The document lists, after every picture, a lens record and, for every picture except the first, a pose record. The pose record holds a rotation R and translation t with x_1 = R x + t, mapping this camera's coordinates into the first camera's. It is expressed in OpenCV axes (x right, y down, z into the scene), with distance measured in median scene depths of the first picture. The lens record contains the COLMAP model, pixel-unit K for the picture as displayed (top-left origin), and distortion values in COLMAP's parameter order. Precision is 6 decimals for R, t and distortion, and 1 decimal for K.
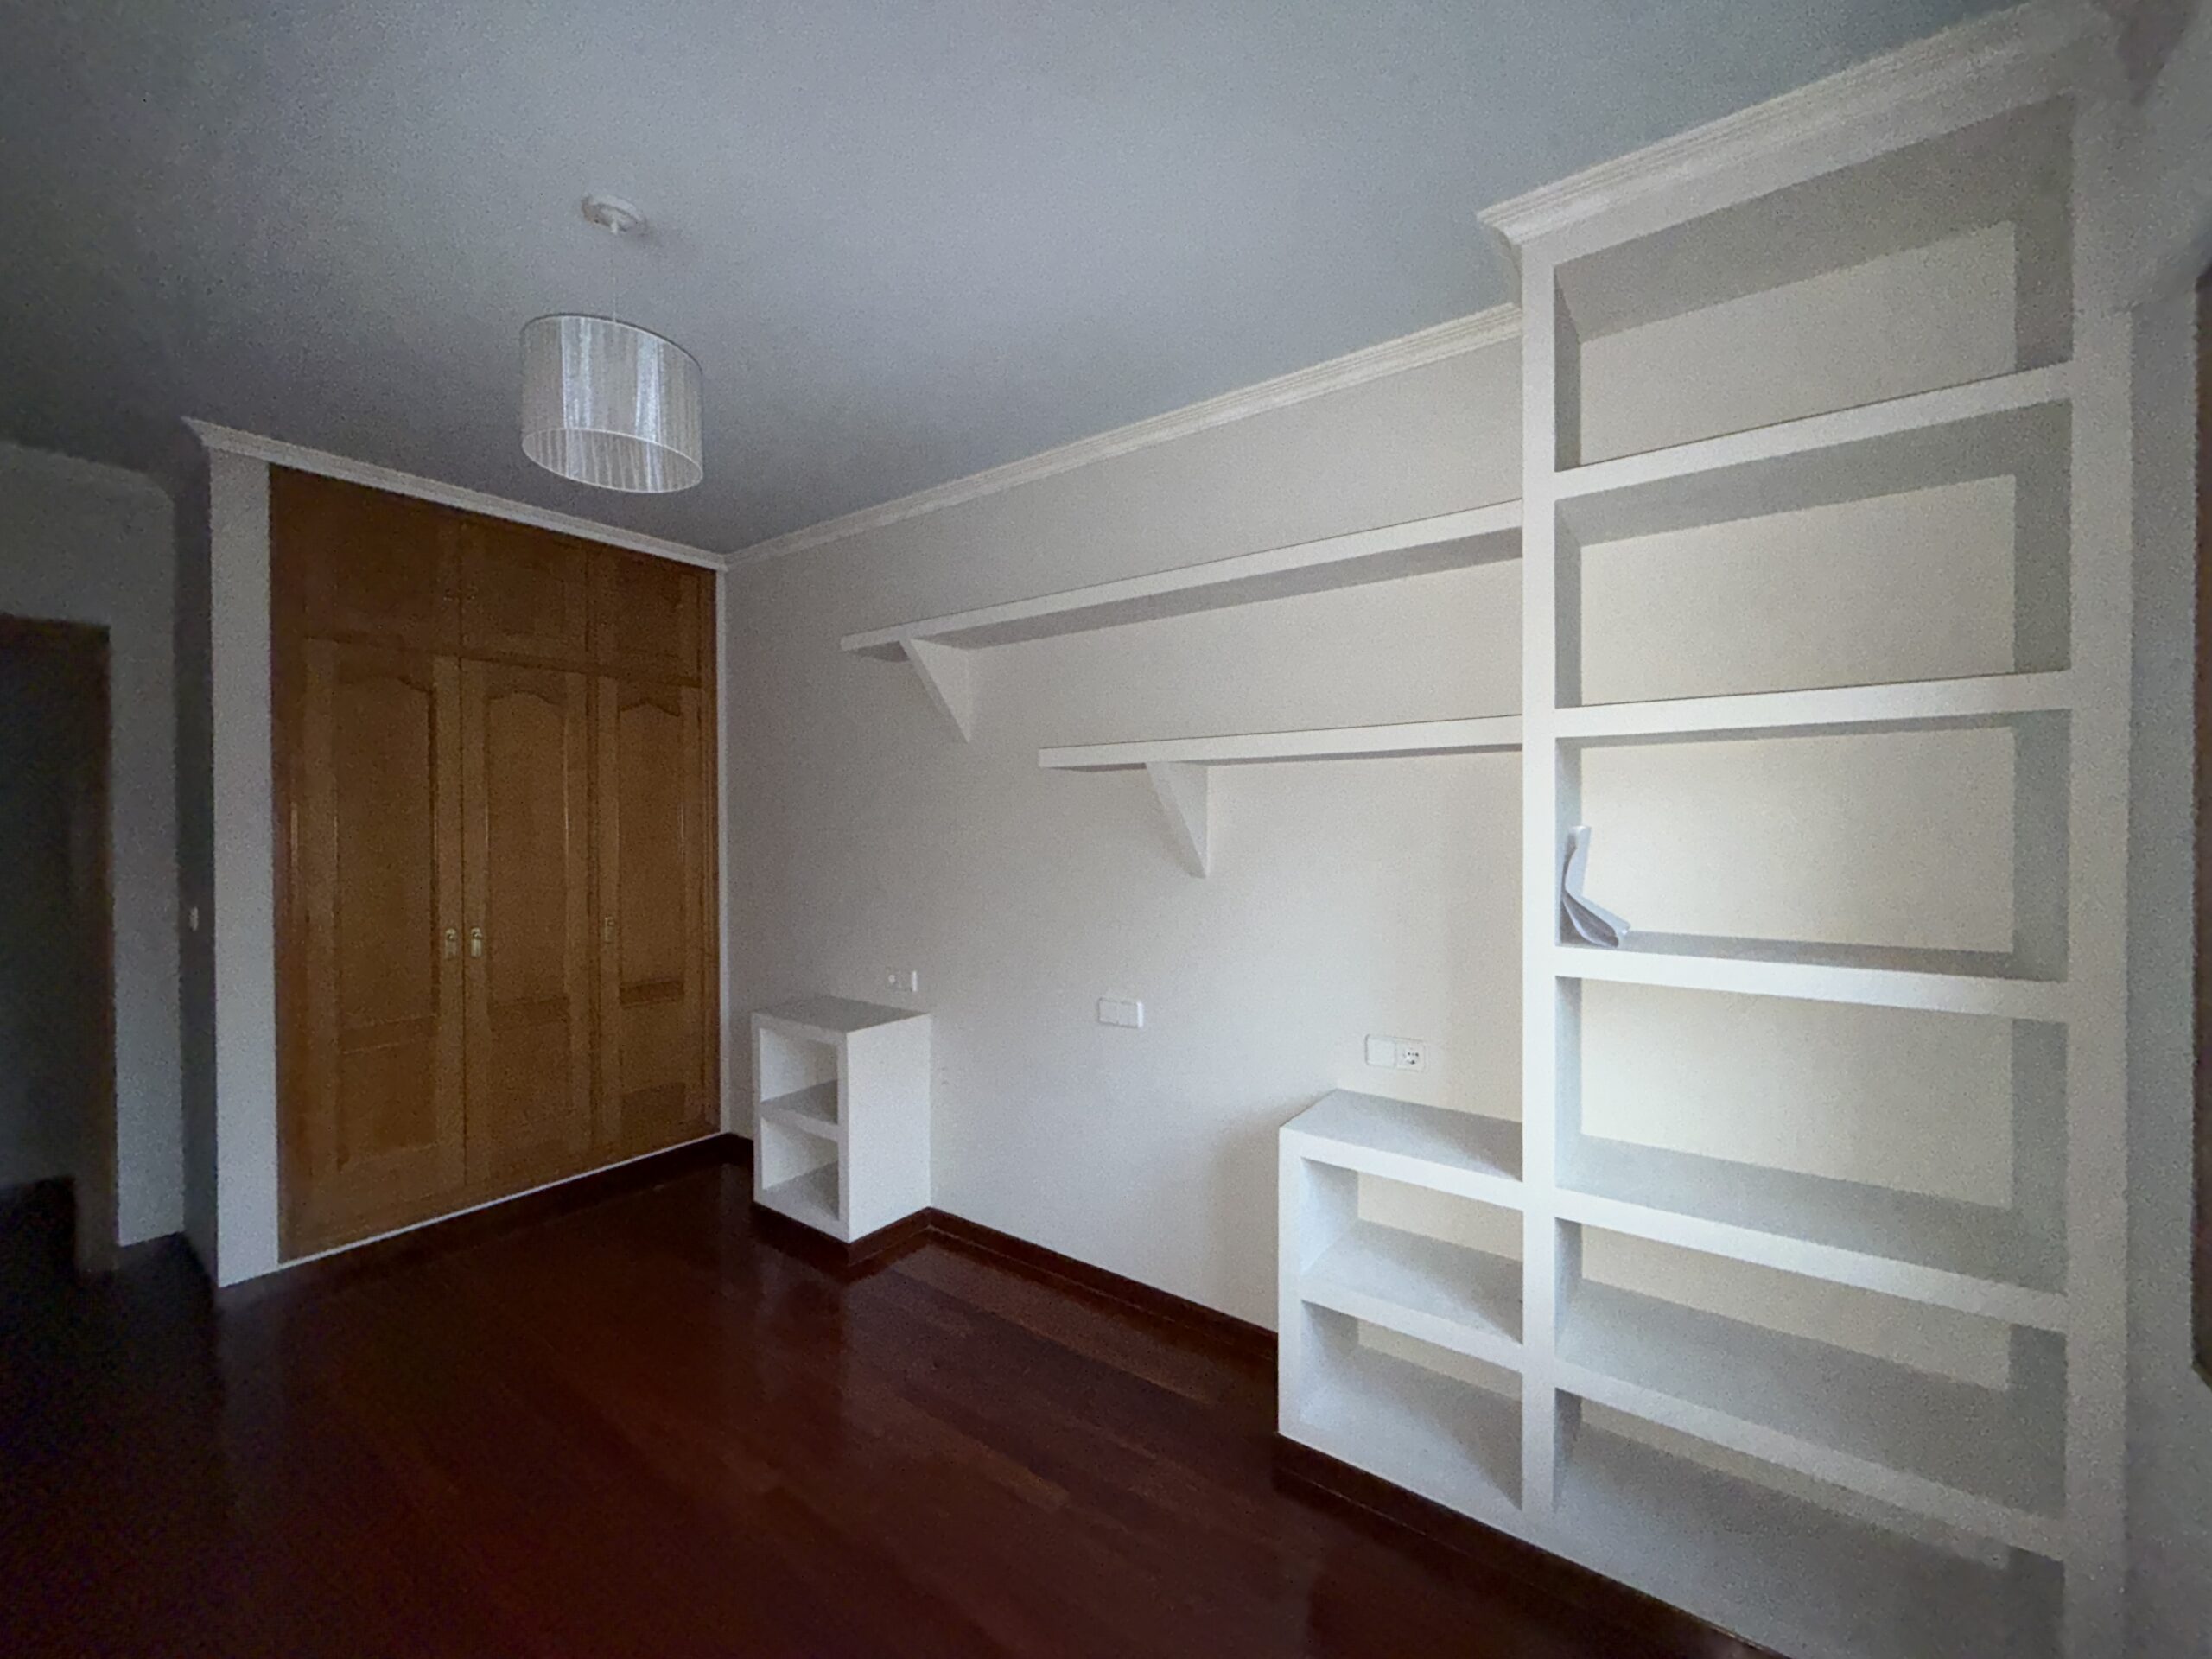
lens RADIAL K [[880.6, 0, 1085.2], [0, 880.6, 829.1], [0, 0, 1]] dist [-0.000777, 0.000845]
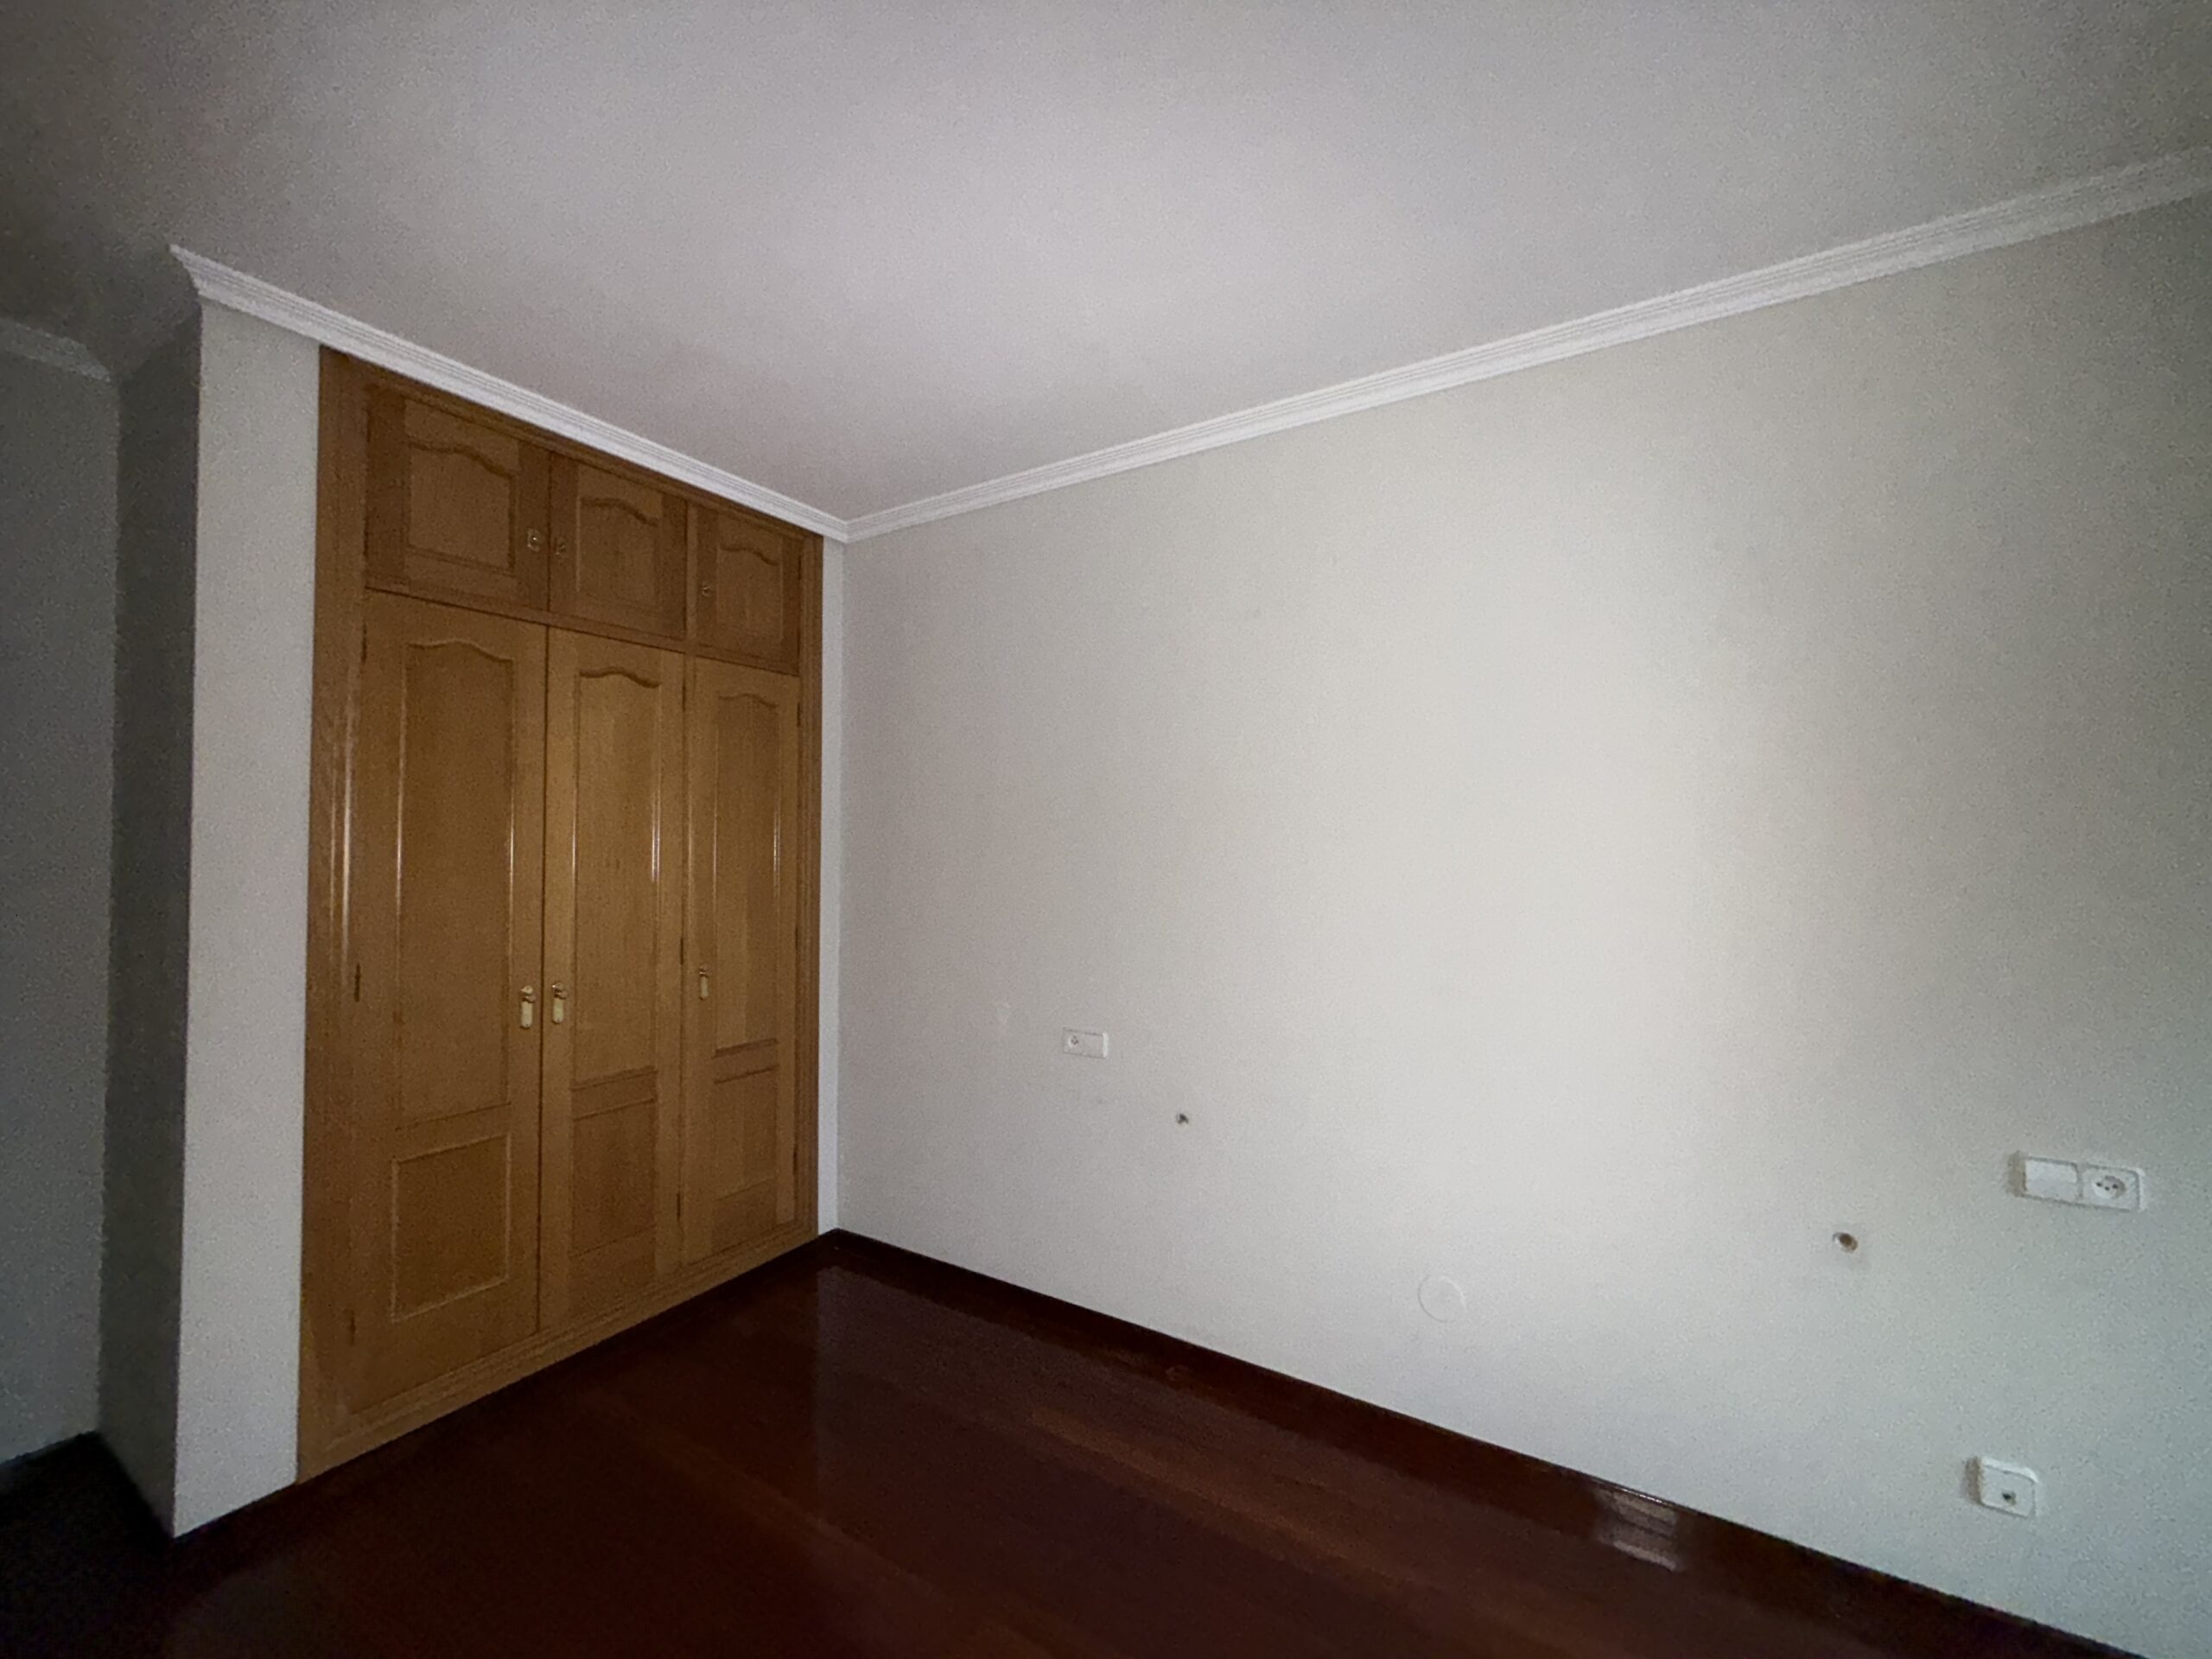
lens RADIAL K [[880.6, 0, 1125.1], [0, 880.6, 833.3], [0, 0, 1]] dist [-0.000777, 0.000845]
pose [[0.994779, 0.005932, 0.101879, -0.229950], [-0.003325, 0.999663, -0.025744, 0.000720], [-0.101997, 0.025271, 0.994464, 0.167390]]
